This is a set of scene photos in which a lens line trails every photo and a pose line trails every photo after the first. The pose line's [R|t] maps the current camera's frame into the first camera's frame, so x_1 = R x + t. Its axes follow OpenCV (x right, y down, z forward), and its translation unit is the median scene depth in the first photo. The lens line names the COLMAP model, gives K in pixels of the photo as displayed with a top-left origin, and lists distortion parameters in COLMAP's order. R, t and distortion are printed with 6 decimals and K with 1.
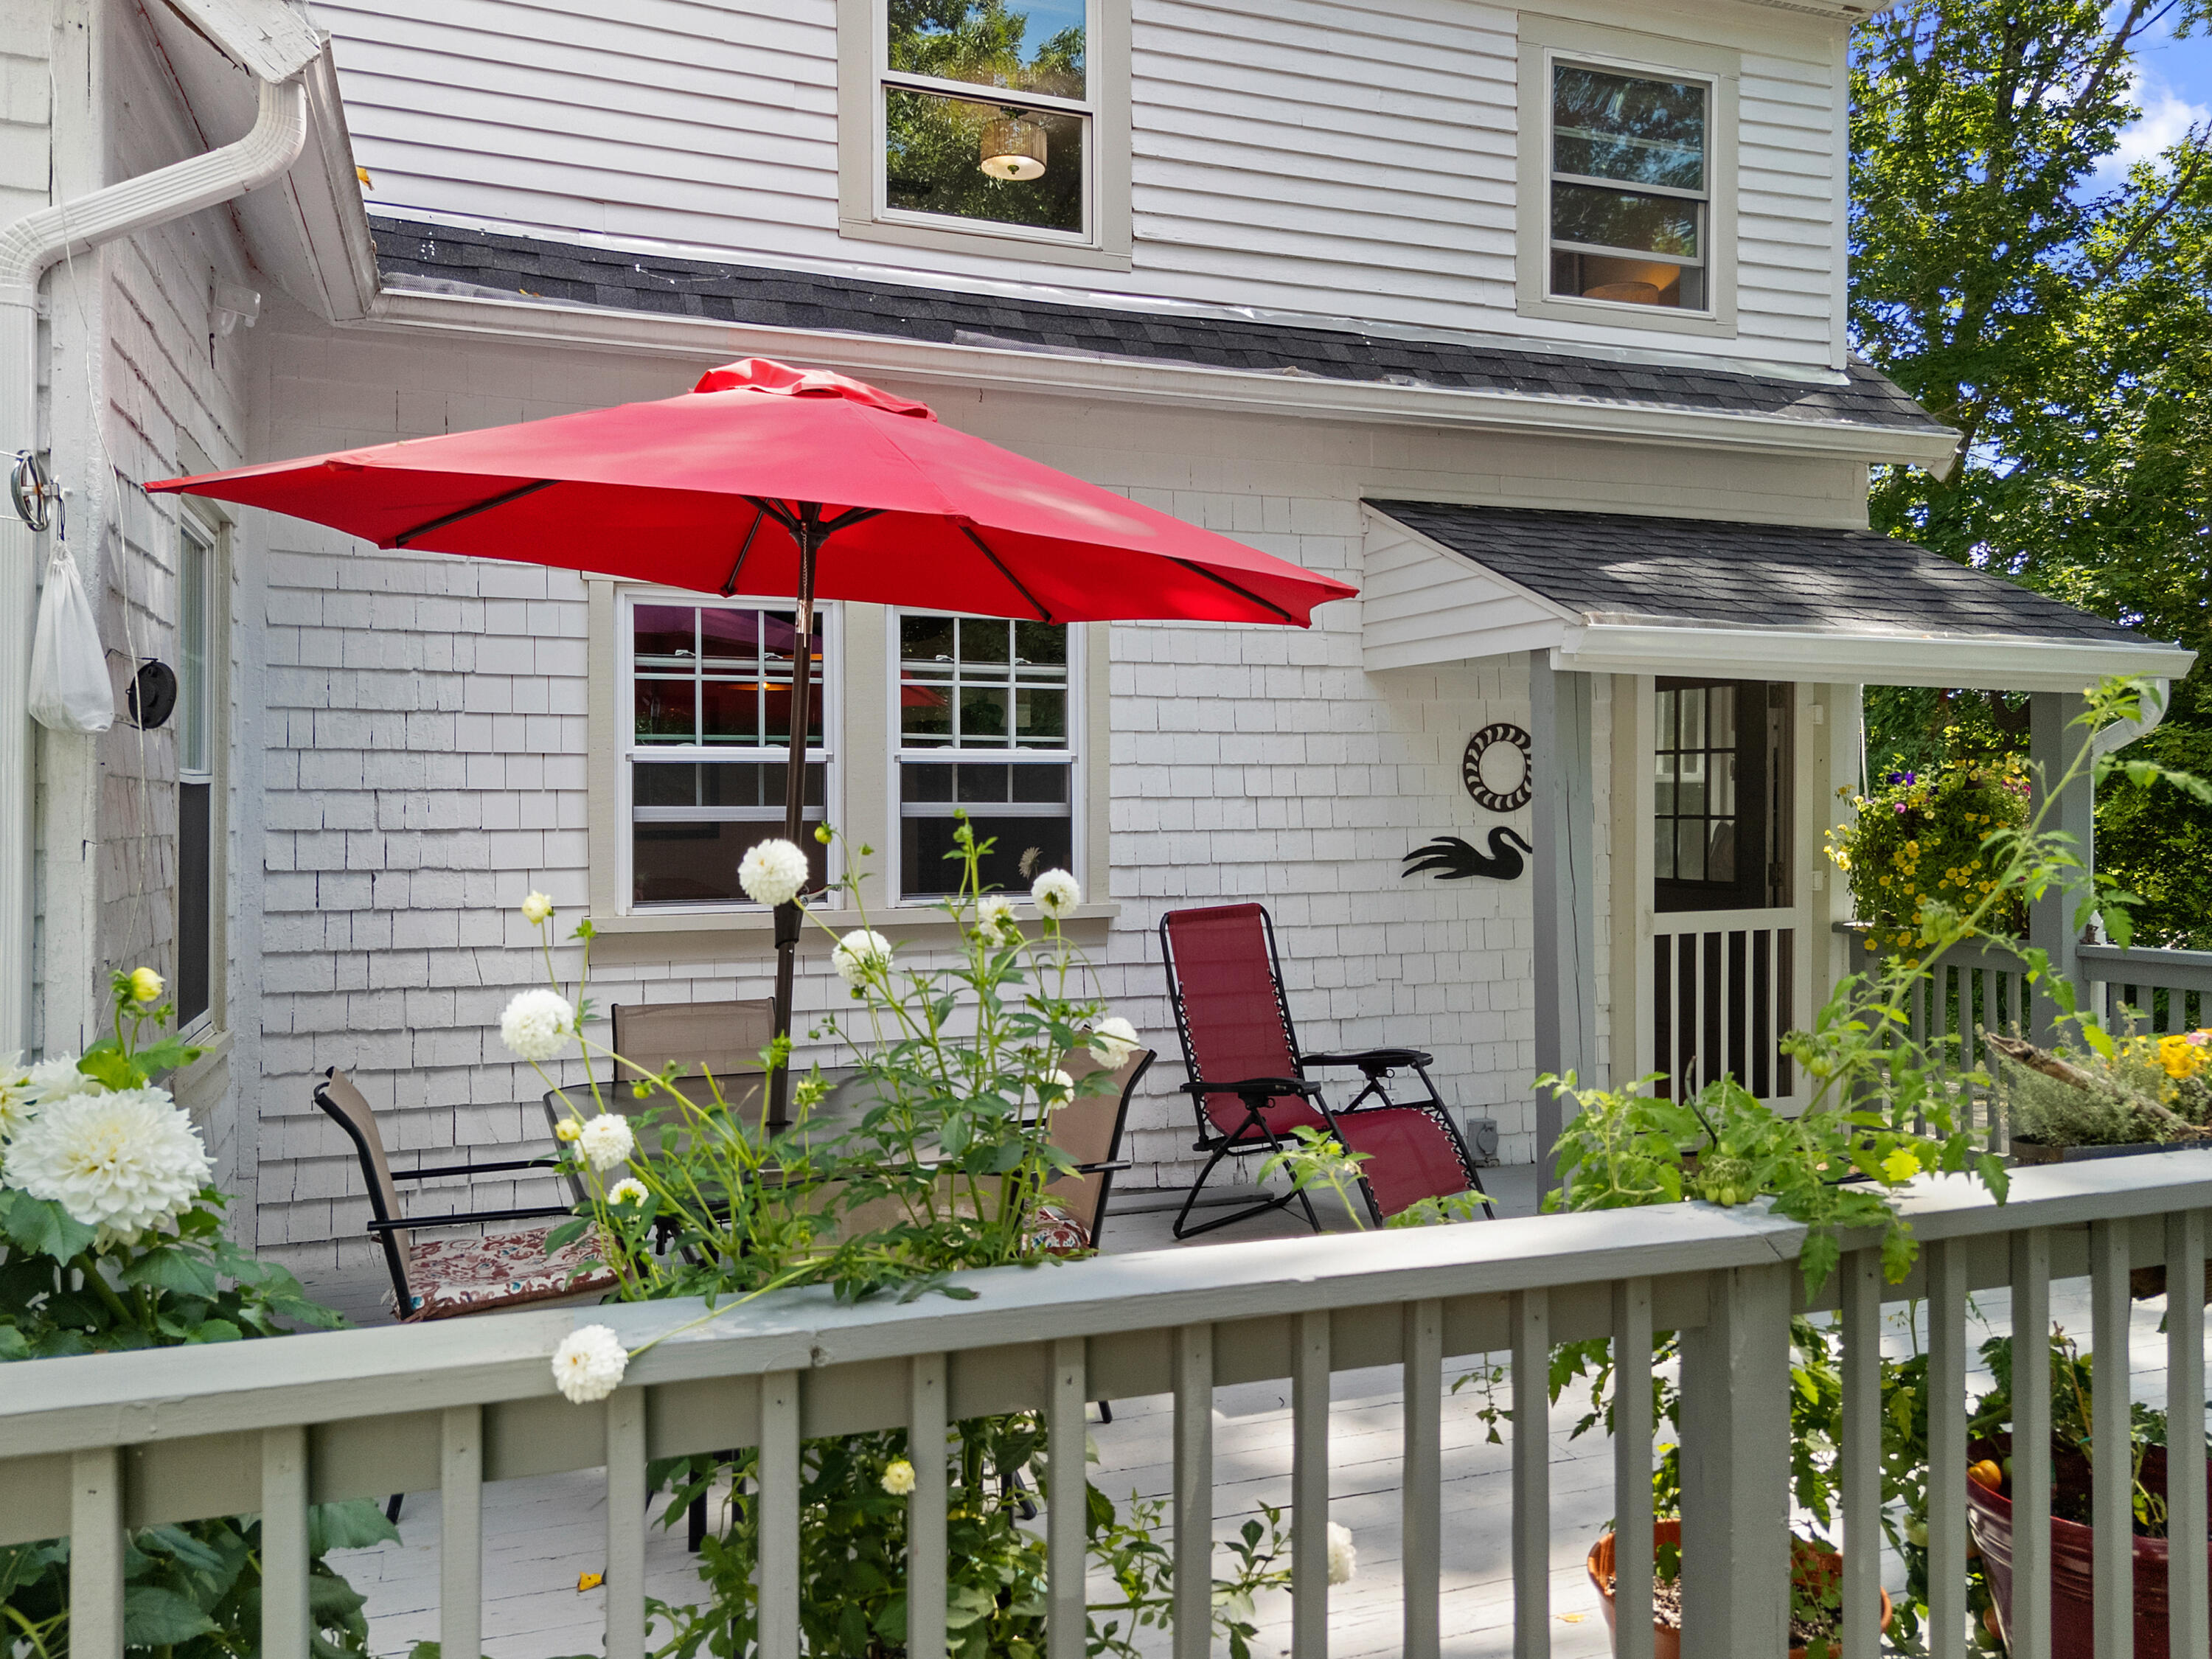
lens RADIAL K [[1661.8, 0, 1104.3], [0, 1661.8, 817.9], [0, 0, 1]] dist [0.038771, -0.030365]
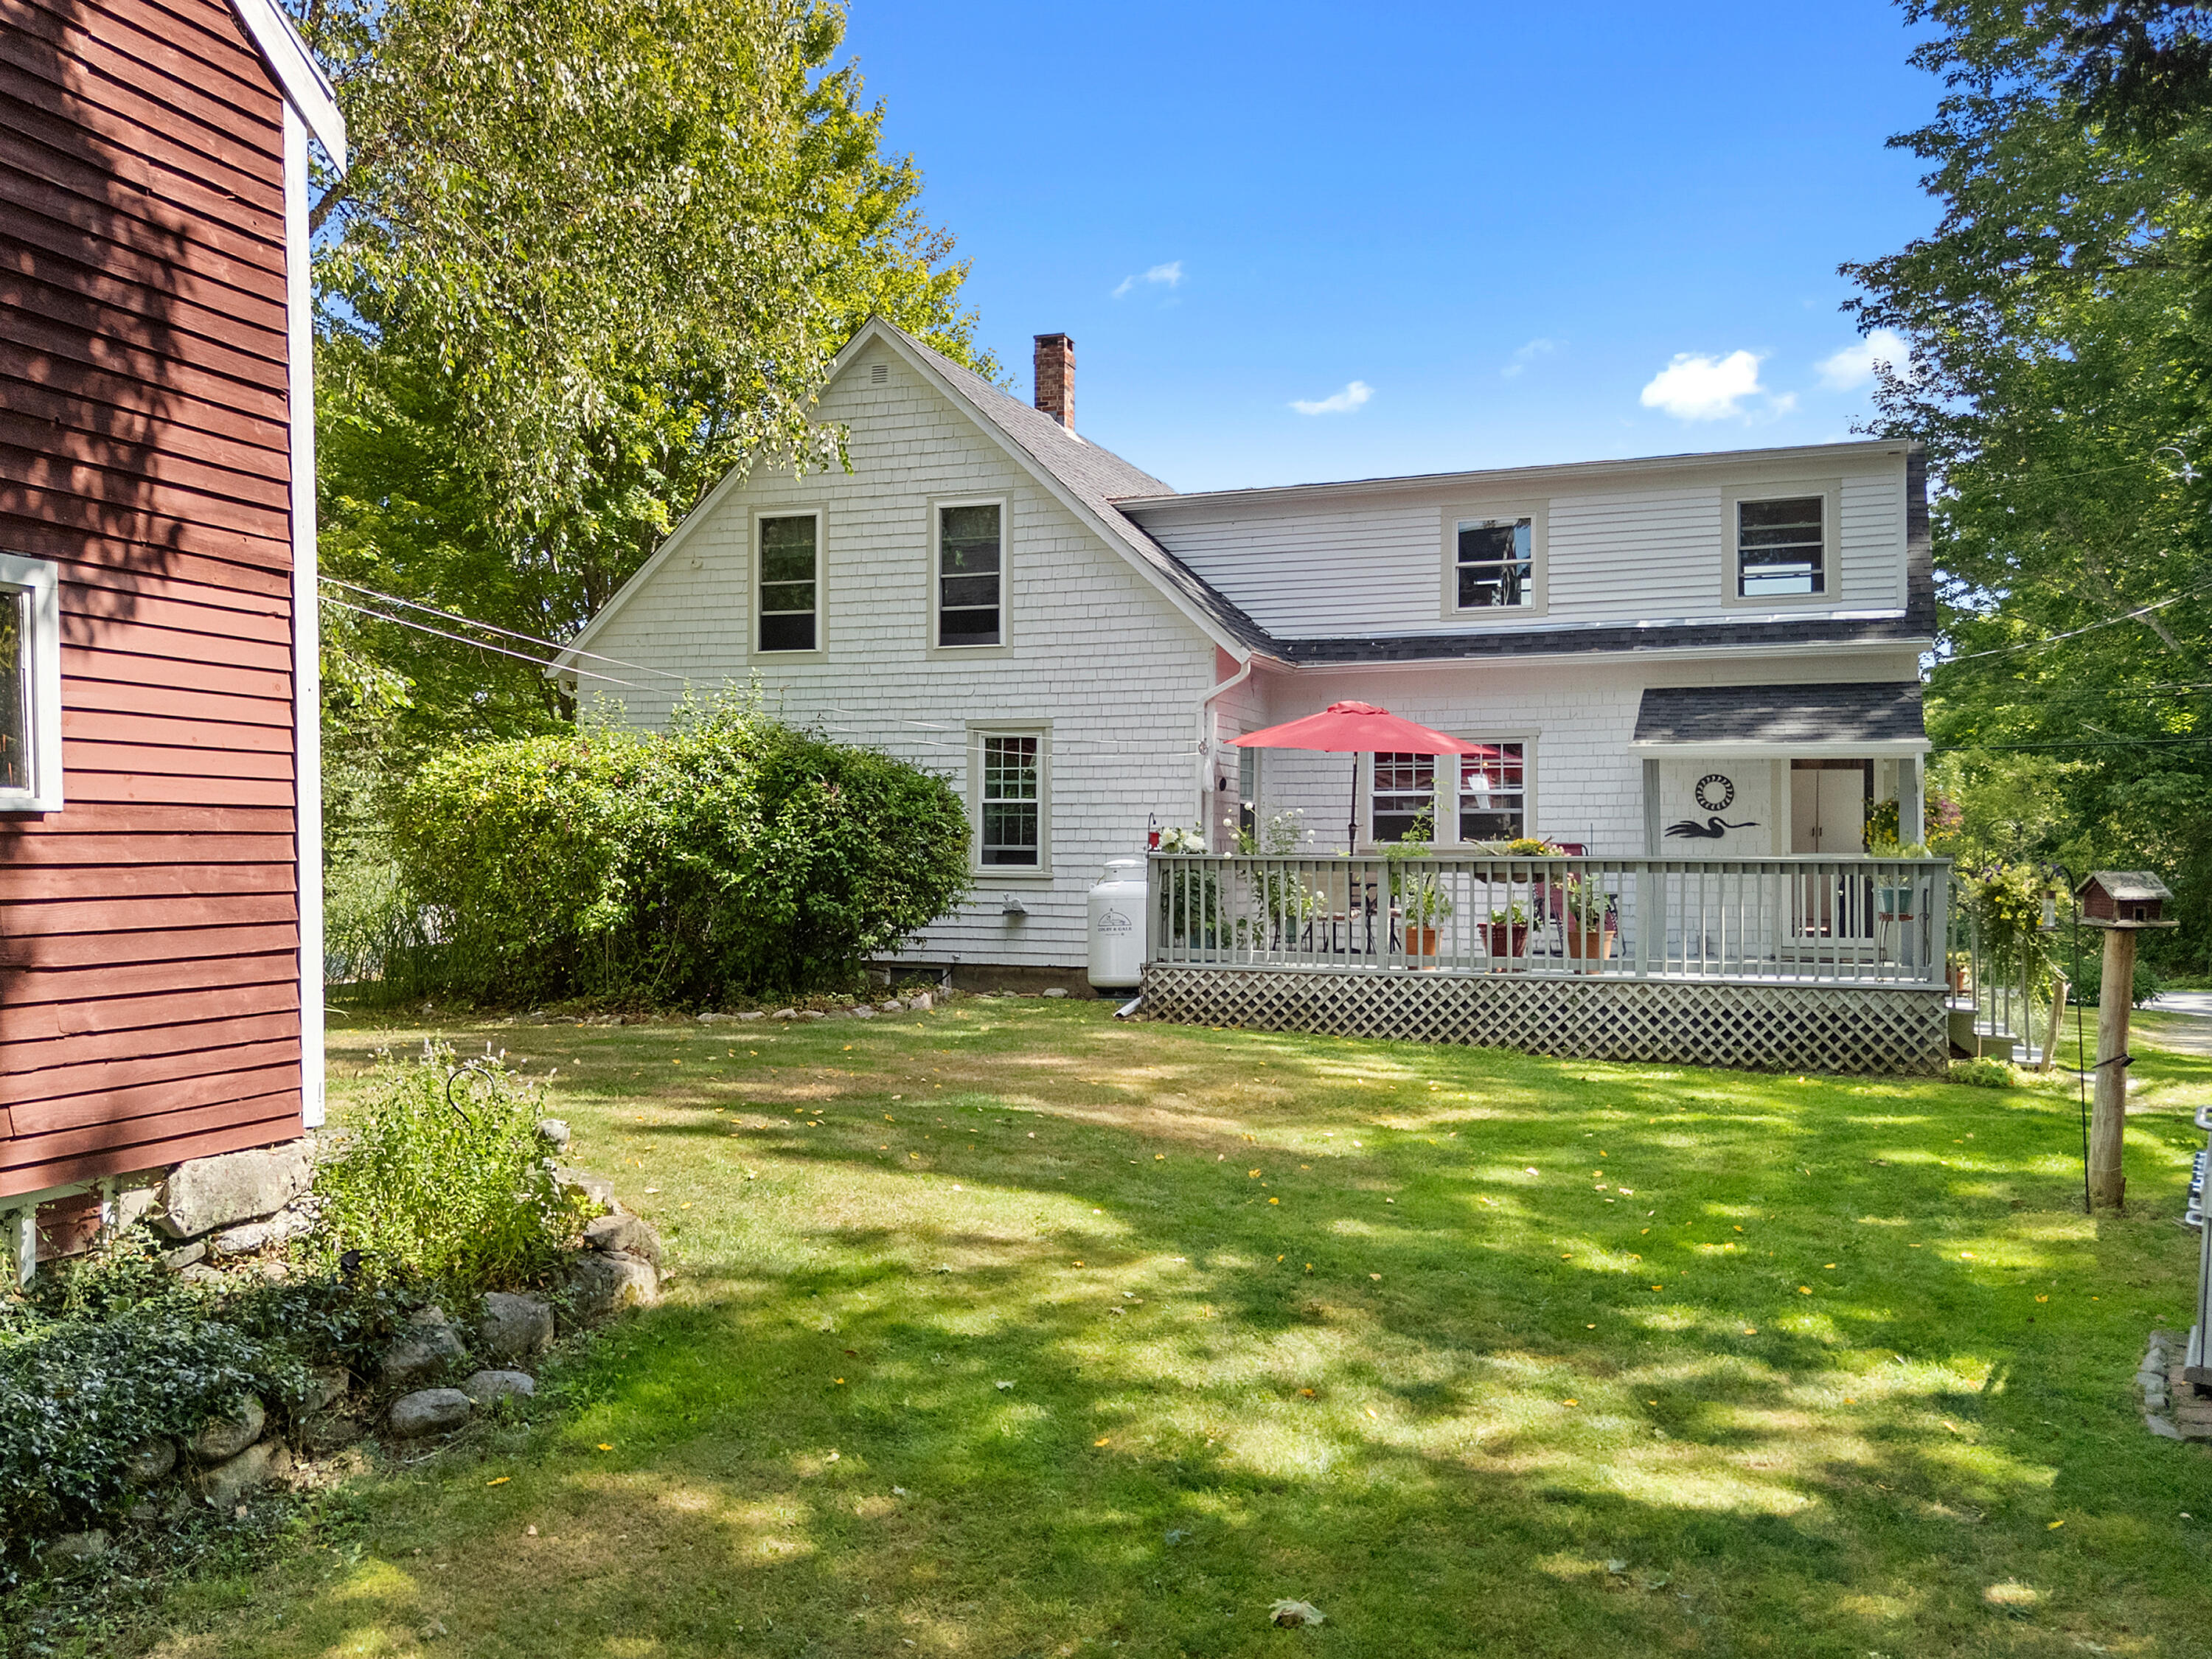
lens RADIAL K [[1661.8, 0, 1098.8], [0, 1661.8, 830.7], [0, 0, 1]] dist [0.038771, -0.030365]
pose [[0.762592, -0.004683, -0.646863, 1.143460], [-0.007408, 0.999845, -0.015972, 0.072127], [0.646837, 0.016972, 0.762439, -1.468172]]
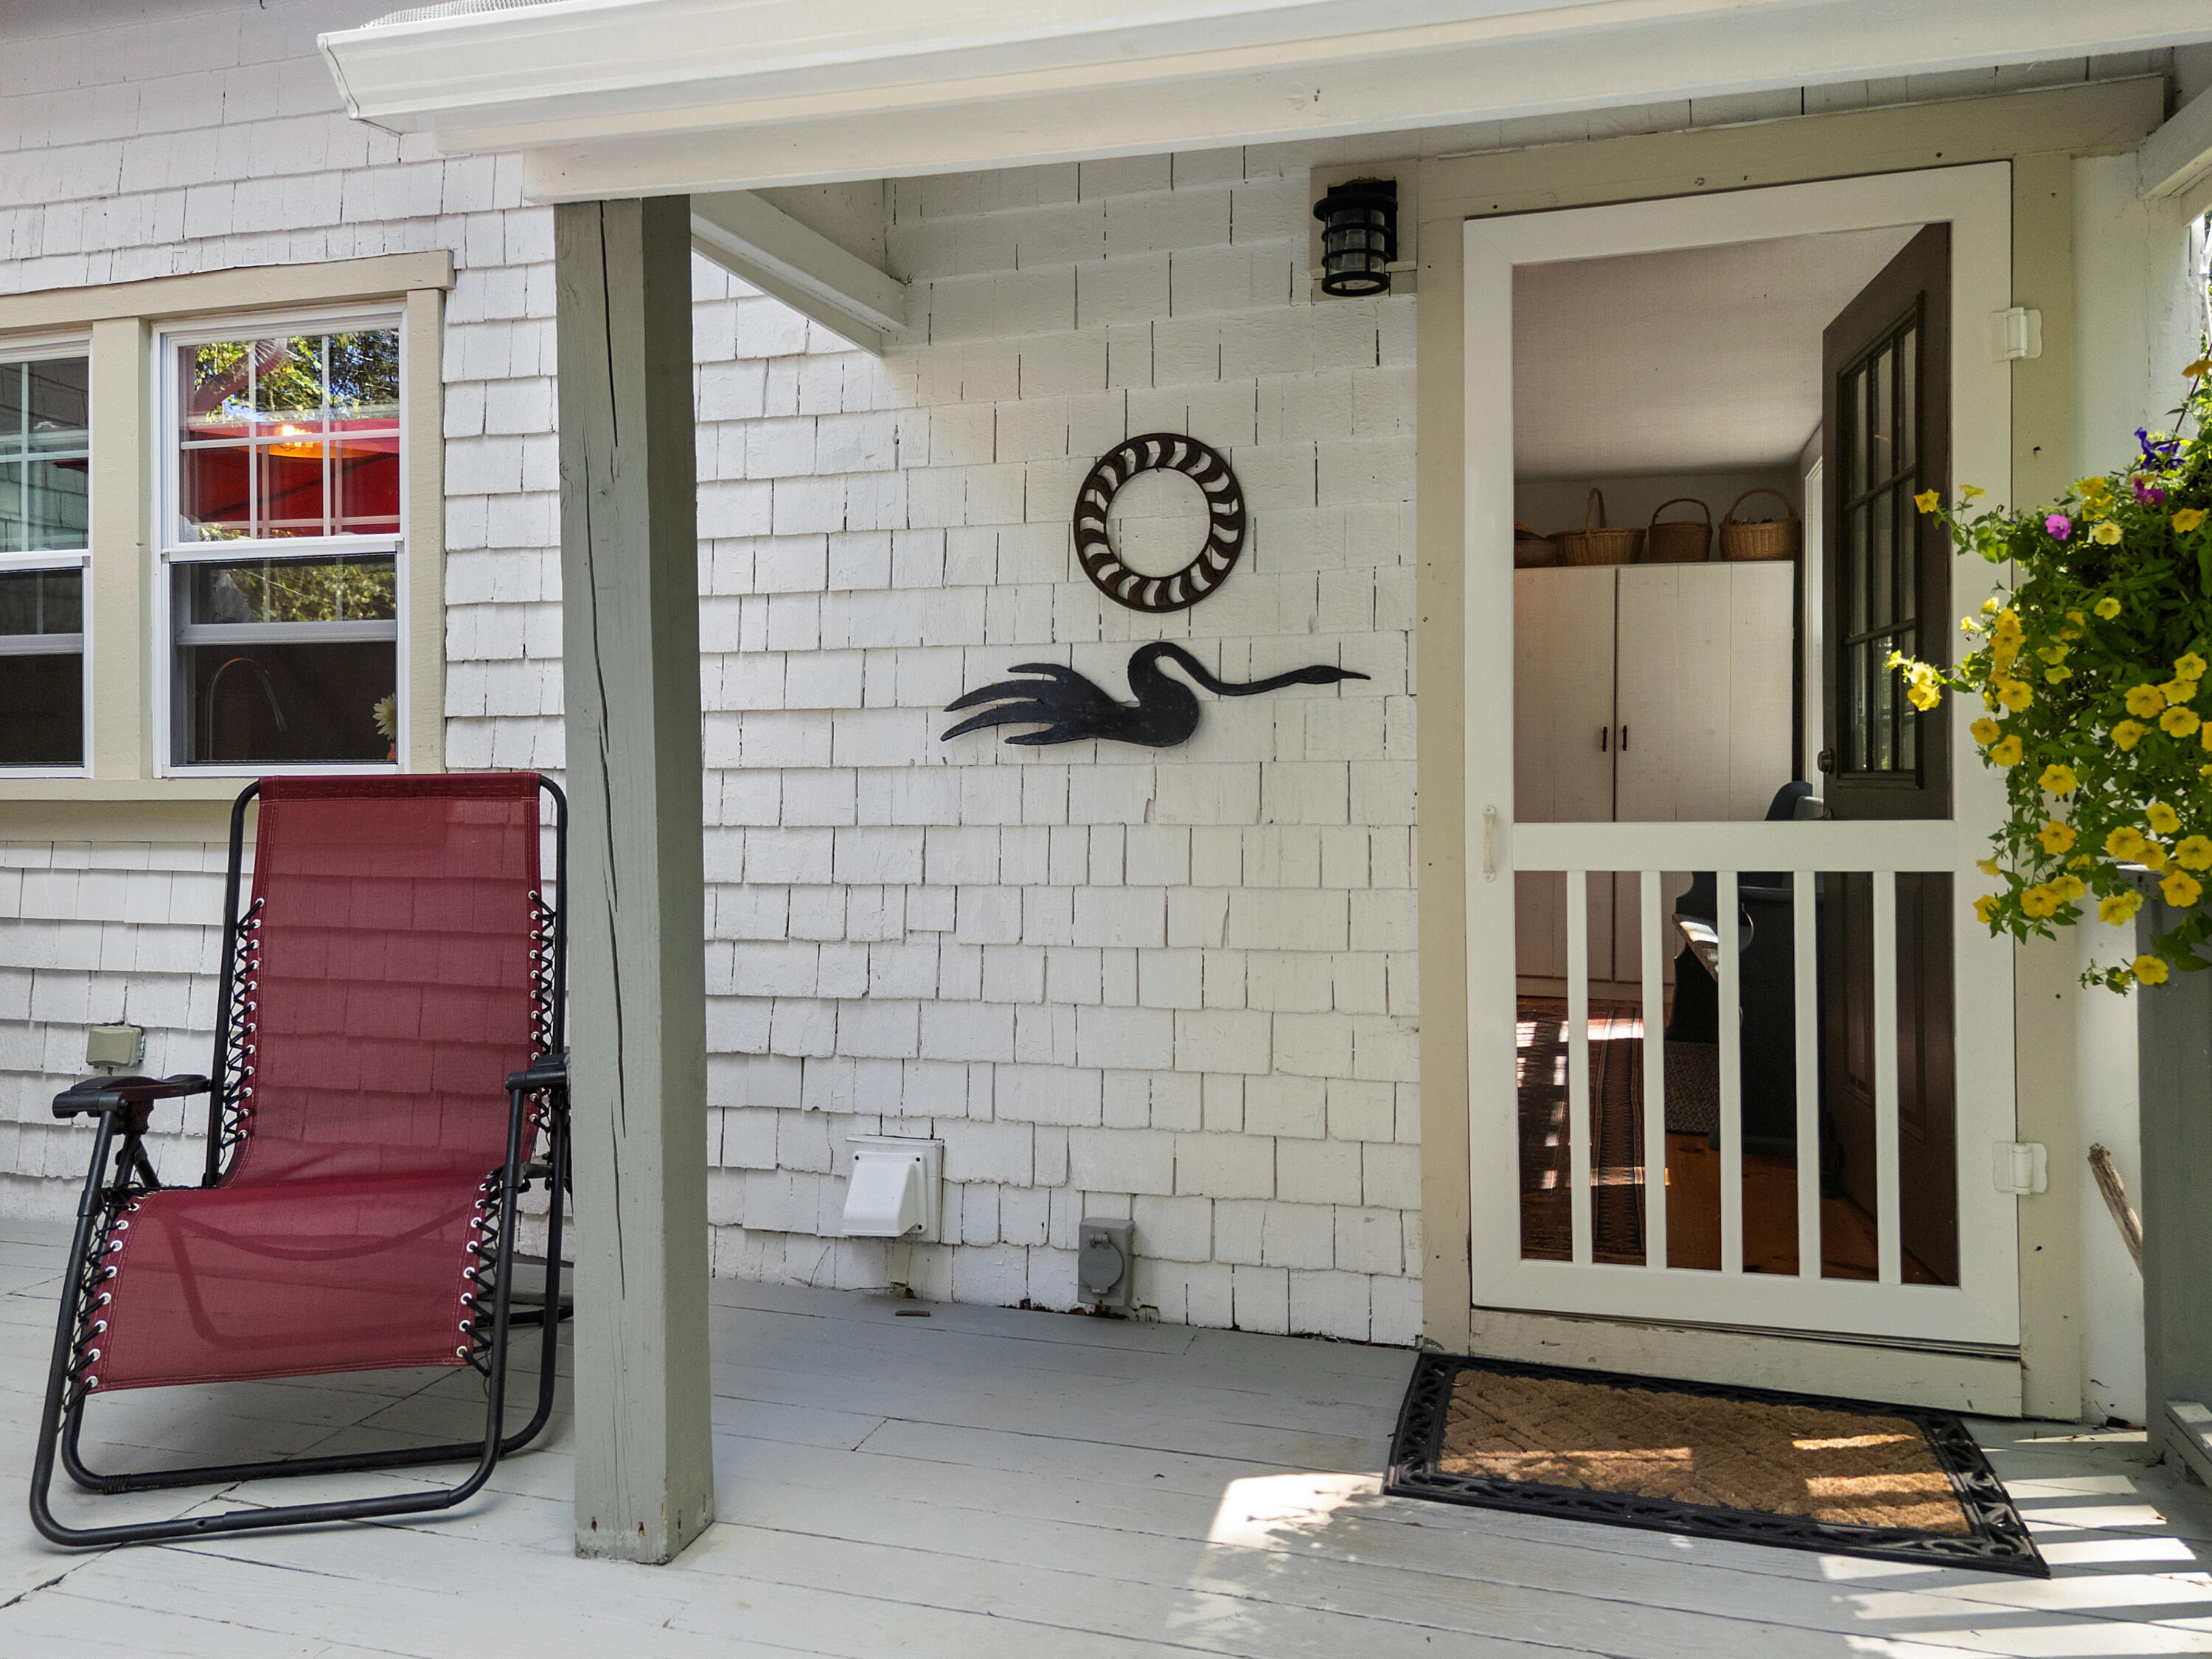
lens RADIAL K [[1661.8, 0, 1008.8], [0, 1661.8, 768.2], [0, 0, 1]] dist [0.038771, -0.030365]
pose [[0.804725, 0.001746, -0.593645, 0.500073], [-0.006762, 0.999958, -0.006224, 0.046721], [0.593609, 0.009023, 0.804703, 0.577286]]
